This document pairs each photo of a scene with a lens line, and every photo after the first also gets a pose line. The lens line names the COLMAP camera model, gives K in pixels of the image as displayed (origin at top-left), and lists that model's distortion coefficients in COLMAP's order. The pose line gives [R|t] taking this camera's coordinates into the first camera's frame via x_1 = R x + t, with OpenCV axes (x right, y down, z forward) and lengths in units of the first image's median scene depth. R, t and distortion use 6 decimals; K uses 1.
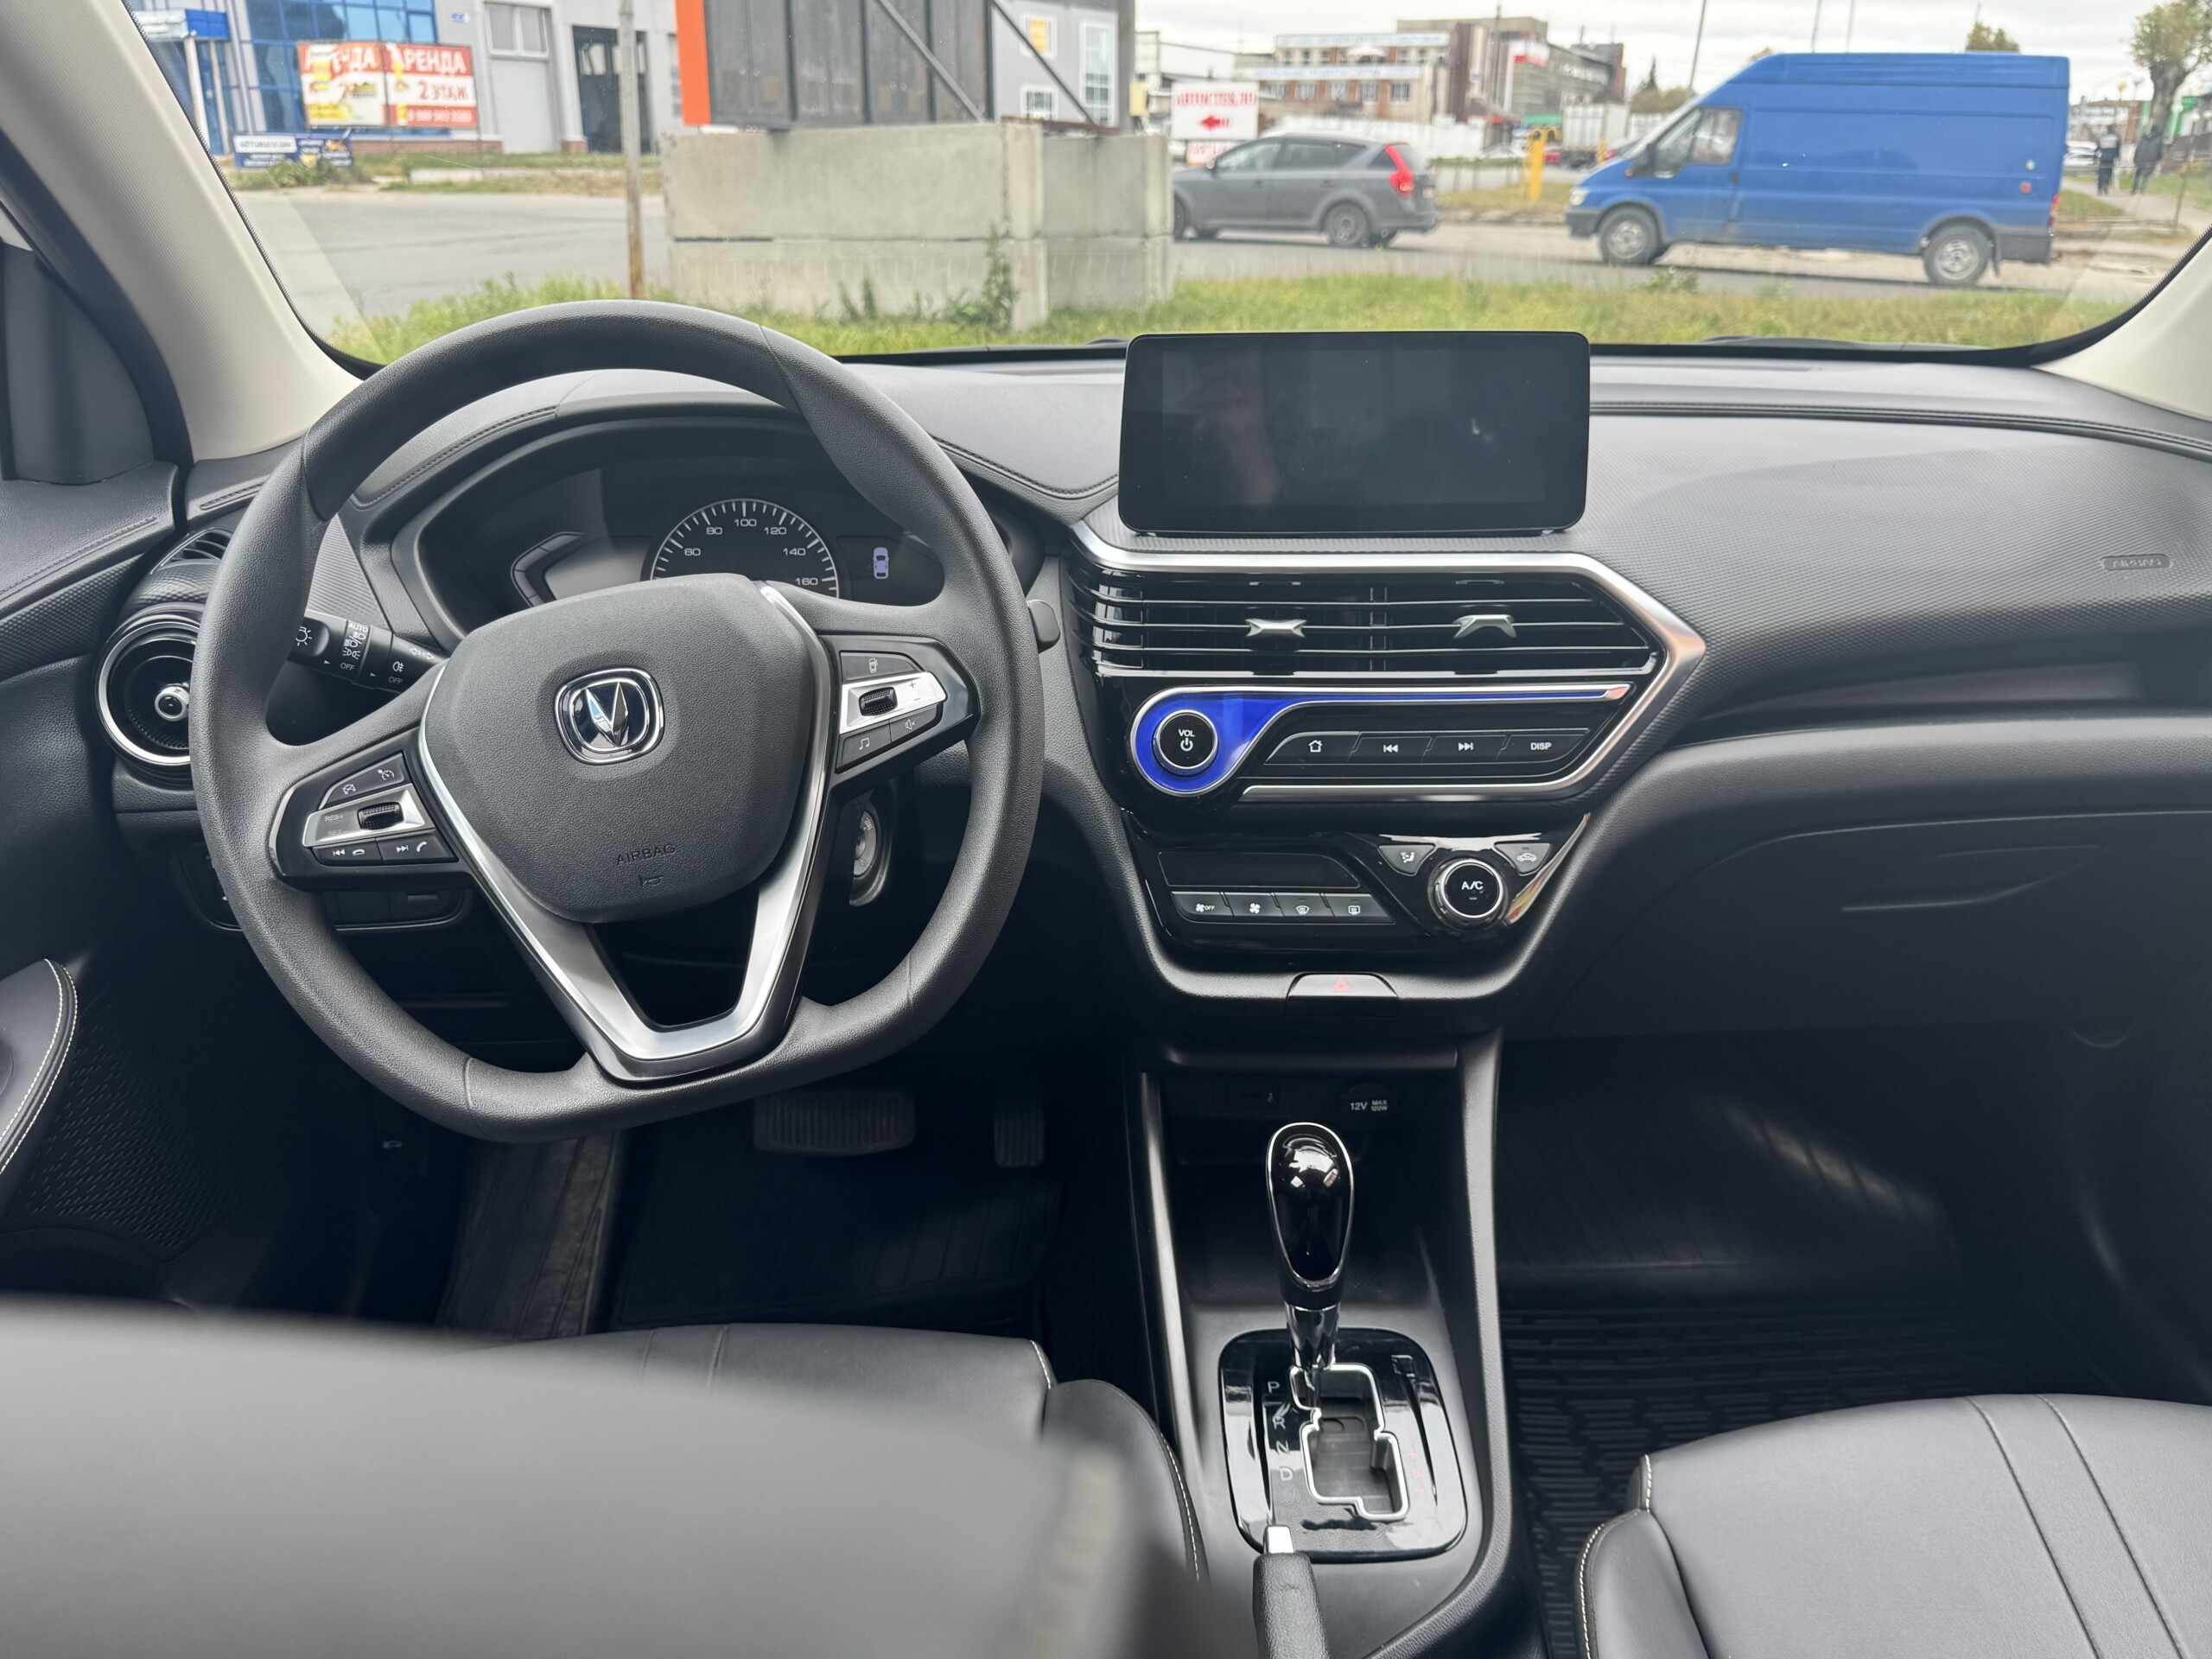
lens RADIAL K [[1751.7, 0, 1106.0], [0, 1751.7, 829.5], [0, 0, 1]] dist [0.051158, -0.080088]
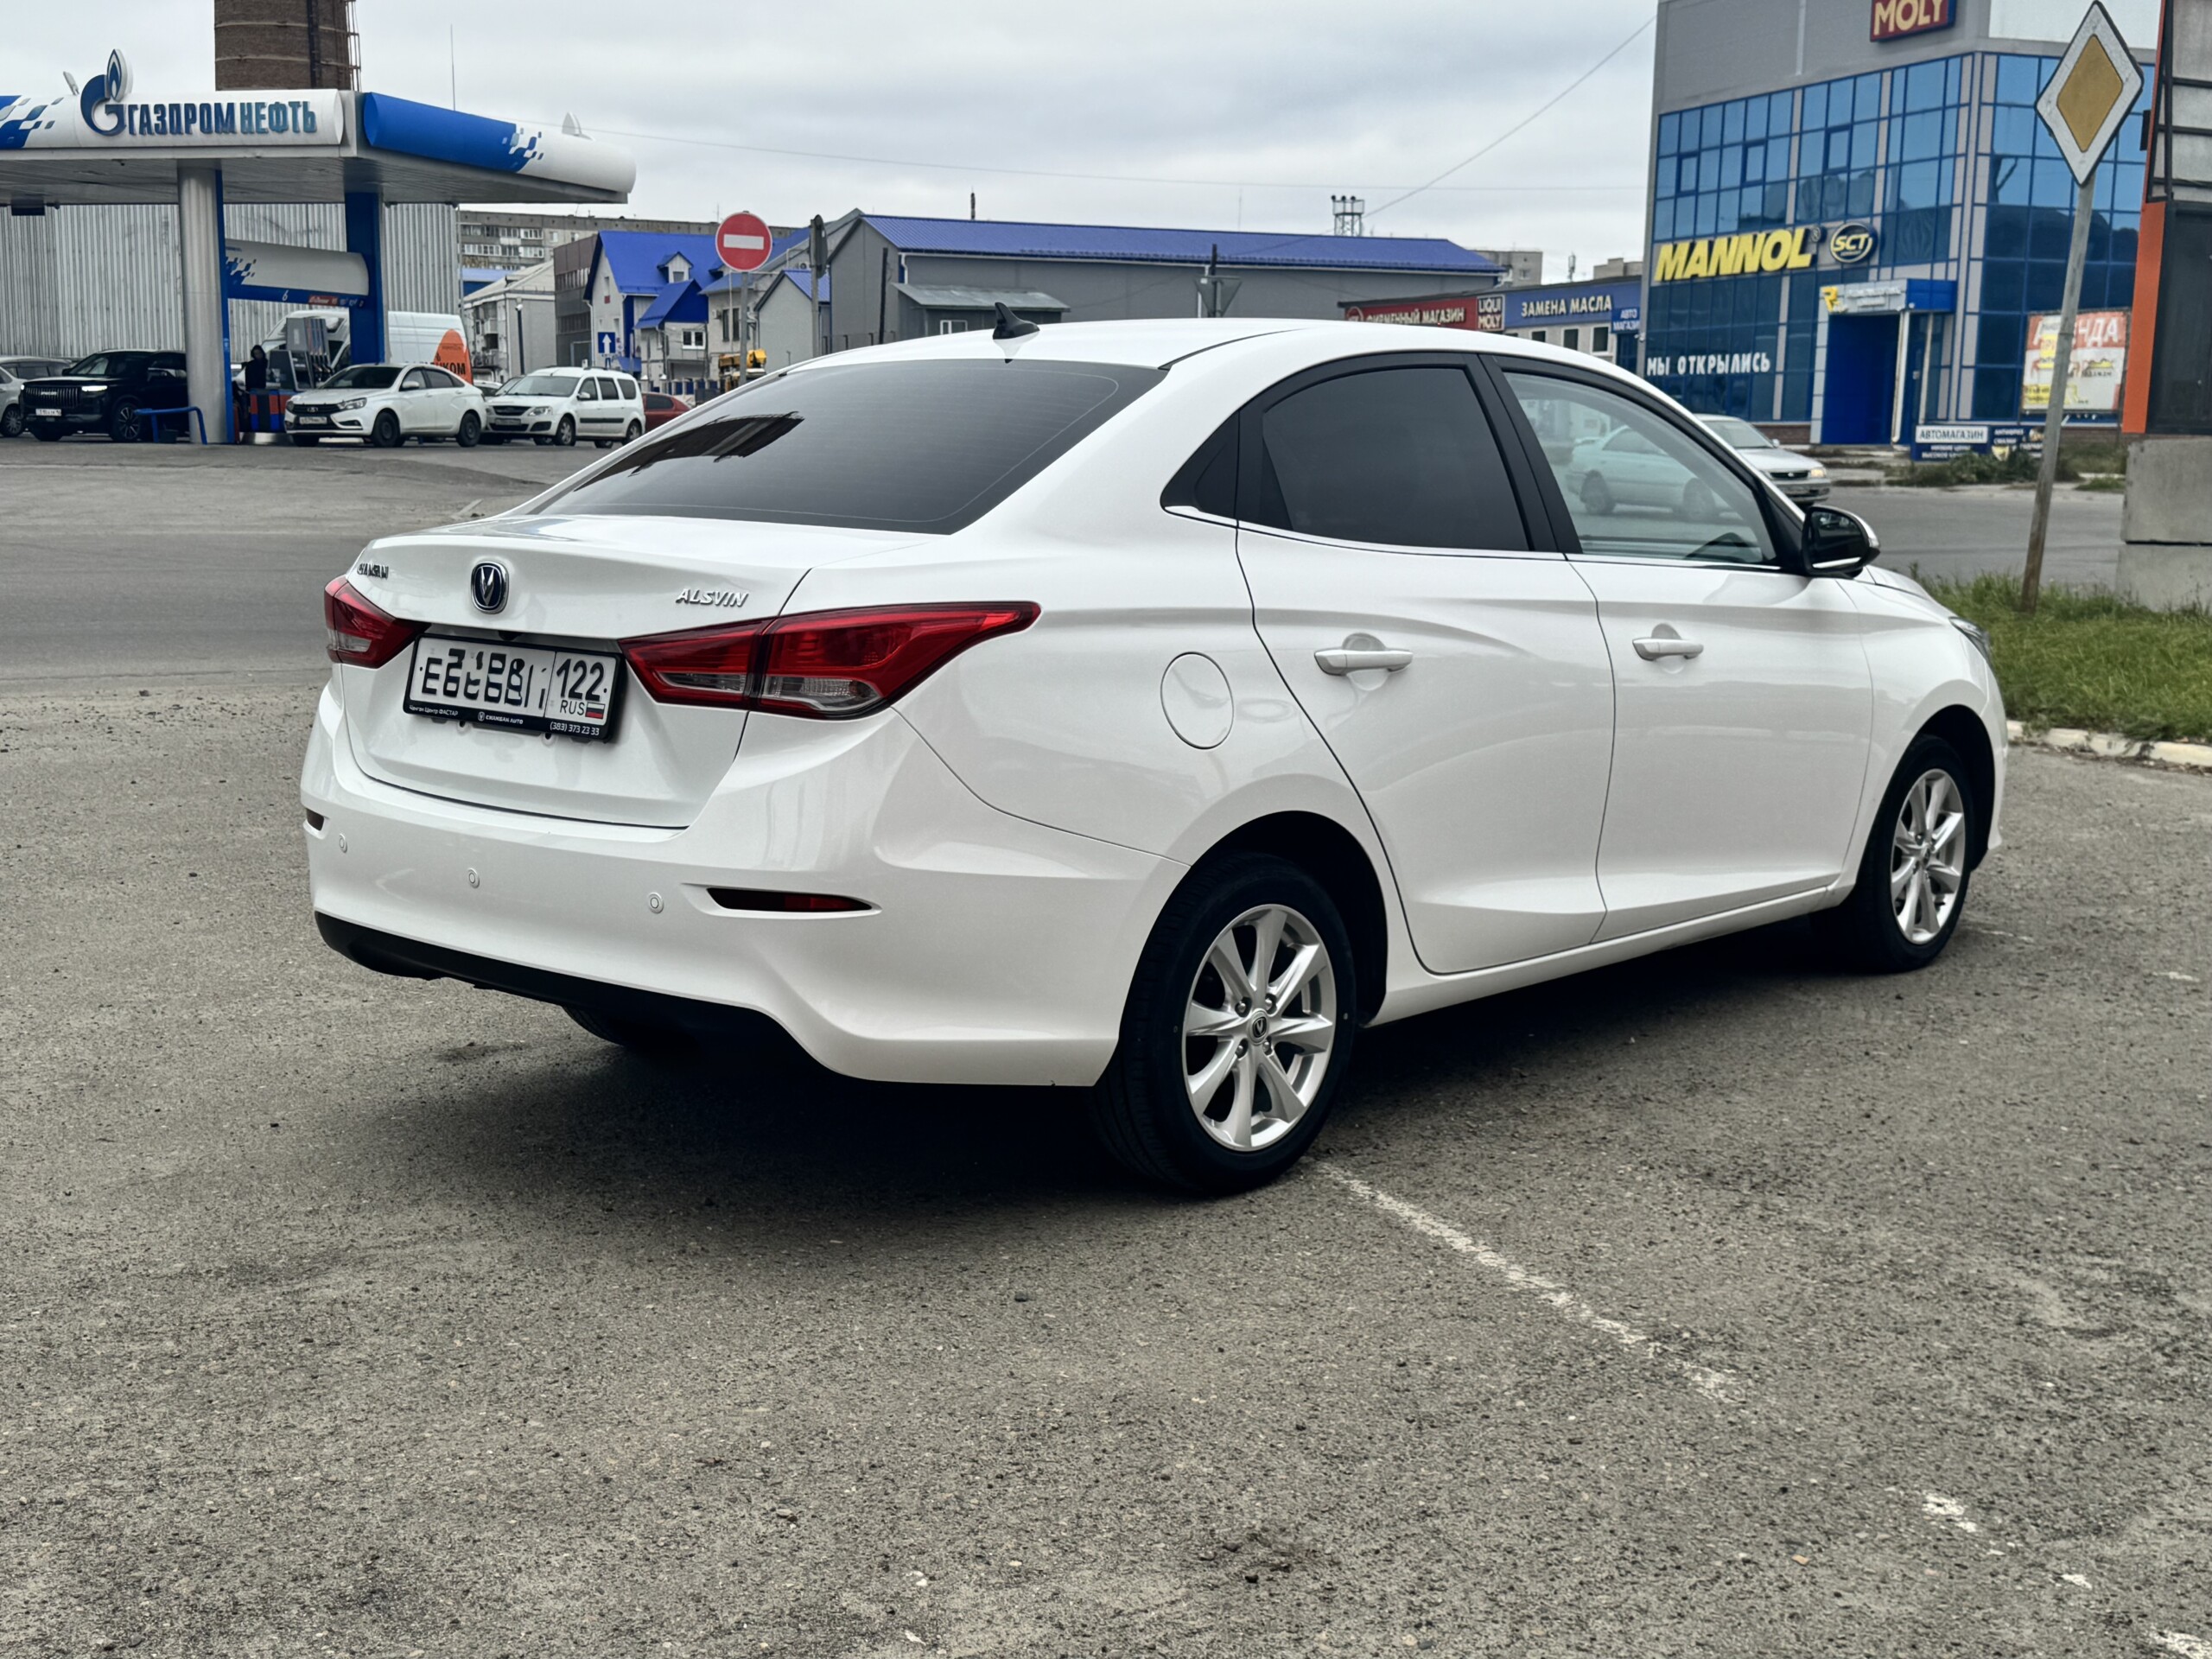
lens RADIAL K [[2638.4, 0, 1080.9], [0, 2638.4, 829.2], [0, 0, 1]] dist [0.184183, -0.474720]
pose [[0.718541, 0.109802, -0.686762, 0.102417], [-0.257569, 0.959257, -0.116118, 0.036960], [0.646031, 0.260325, 0.717548, -0.105862]]
